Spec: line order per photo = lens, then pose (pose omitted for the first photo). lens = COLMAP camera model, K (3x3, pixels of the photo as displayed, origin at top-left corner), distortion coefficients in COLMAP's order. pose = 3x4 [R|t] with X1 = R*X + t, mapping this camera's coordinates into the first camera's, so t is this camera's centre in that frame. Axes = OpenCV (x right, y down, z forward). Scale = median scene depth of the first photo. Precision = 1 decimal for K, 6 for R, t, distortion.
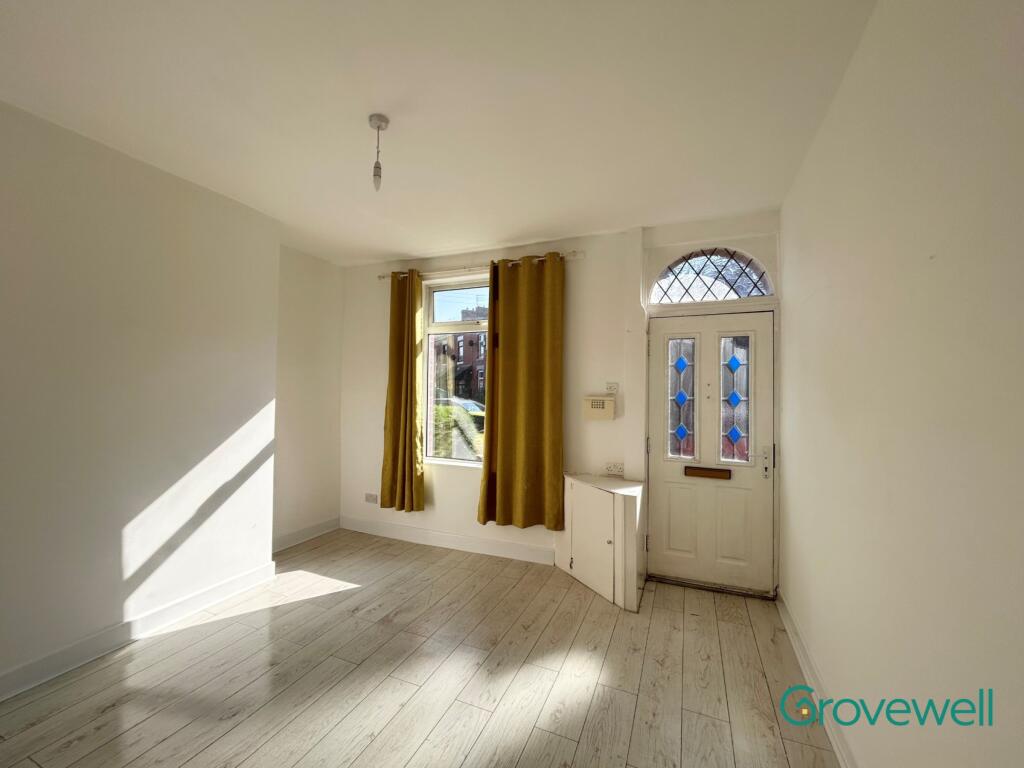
lens RADIAL K [[417.6, 0, 512.0], [0, 417.6, 384.0], [0, 0, 1]] dist [-0.002394, 0.000117]
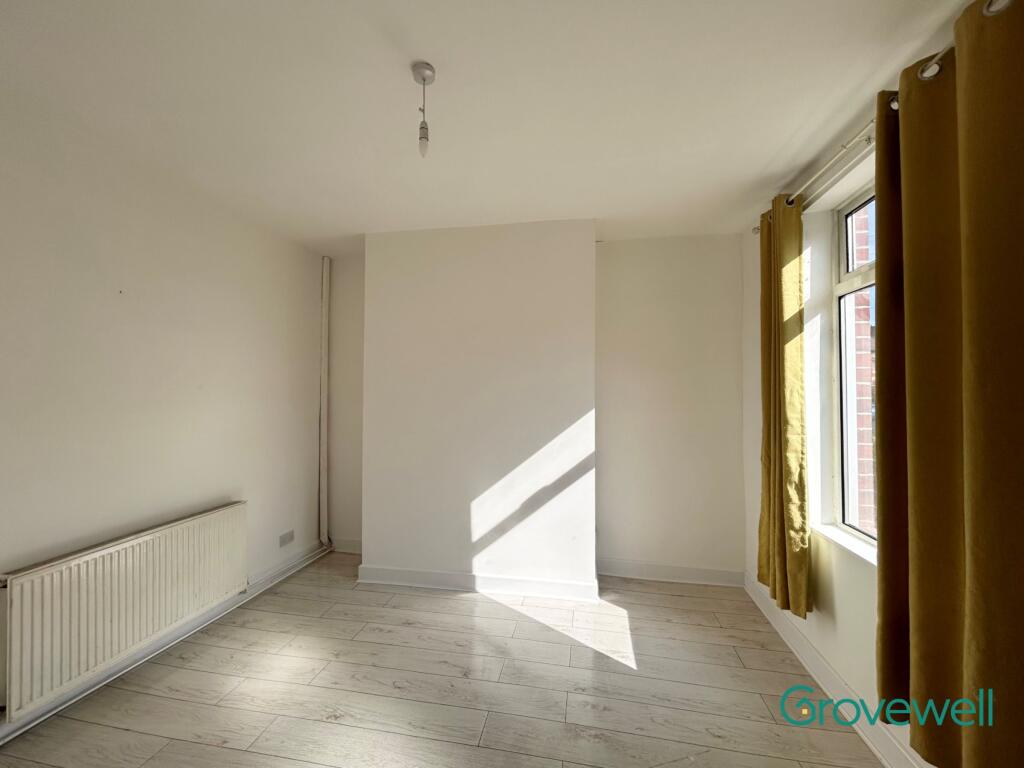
lens RADIAL K [[417.6, 0, 512.0], [0, 417.6, 384.0], [0, 0, 1]] dist [-0.002394, 0.000117]
pose [[0.211702, -0.028662, -0.976914, 0.311555], [0.017722, 0.999518, -0.025485, 0.000108], [0.977174, -0.011918, 0.212108, 0.625693]]
